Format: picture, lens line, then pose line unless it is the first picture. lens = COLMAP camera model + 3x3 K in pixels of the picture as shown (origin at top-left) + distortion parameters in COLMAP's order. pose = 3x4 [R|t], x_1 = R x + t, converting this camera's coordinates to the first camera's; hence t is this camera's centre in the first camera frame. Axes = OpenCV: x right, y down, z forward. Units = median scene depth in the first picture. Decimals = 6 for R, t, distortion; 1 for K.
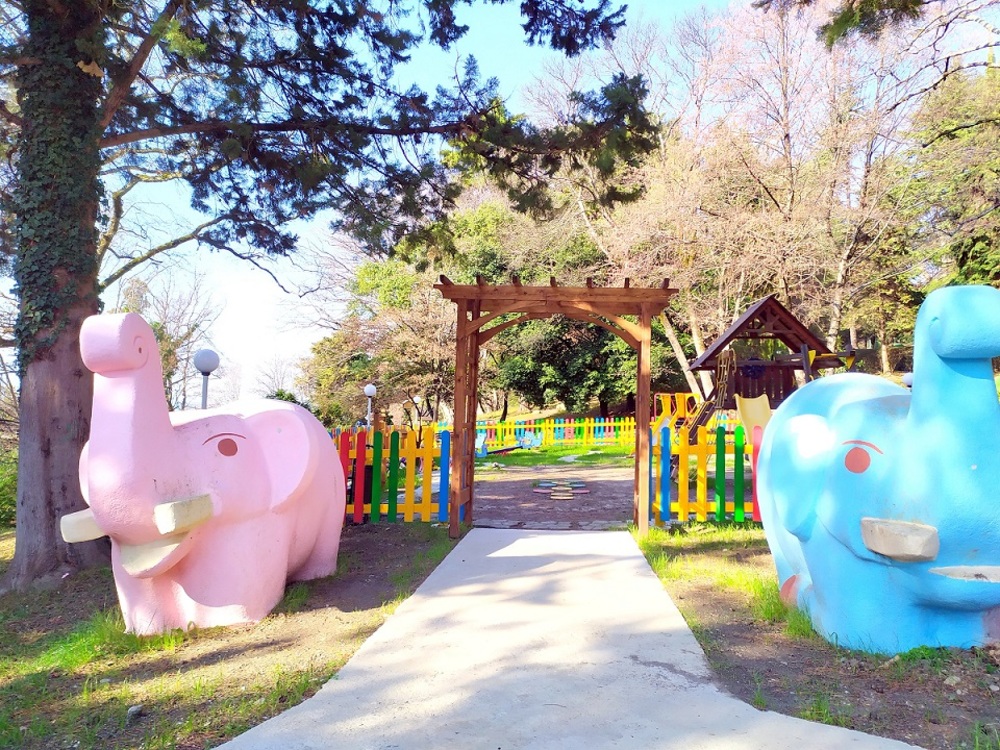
lens RADIAL K [[733.3, 0, 500.0], [0, 733.3, 375.0], [0, 0, 1]] dist [0.044653, -0.056333]
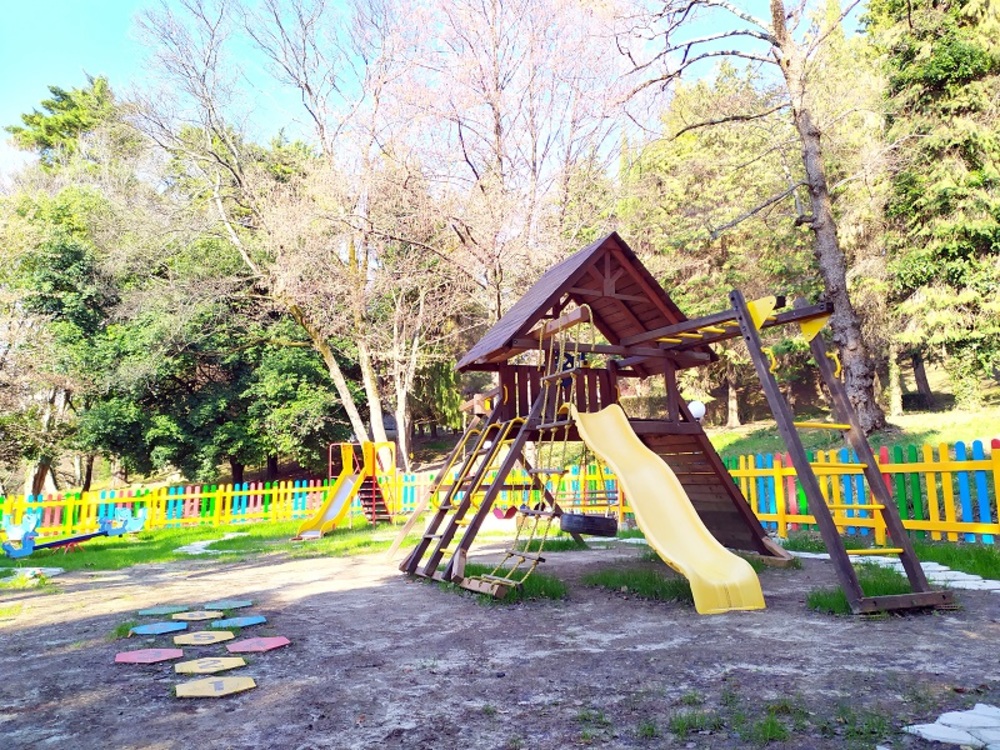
lens RADIAL K [[733.3, 0, 500.0], [0, 733.3, 375.0], [0, 0, 1]] dist [0.044653, -0.056333]
pose [[0.877367, 0.047624, 0.477450, 0.012336], [0.001558, 0.994774, -0.102088, 0.024386], [-0.479817, 0.090312, 0.872708, 0.236953]]
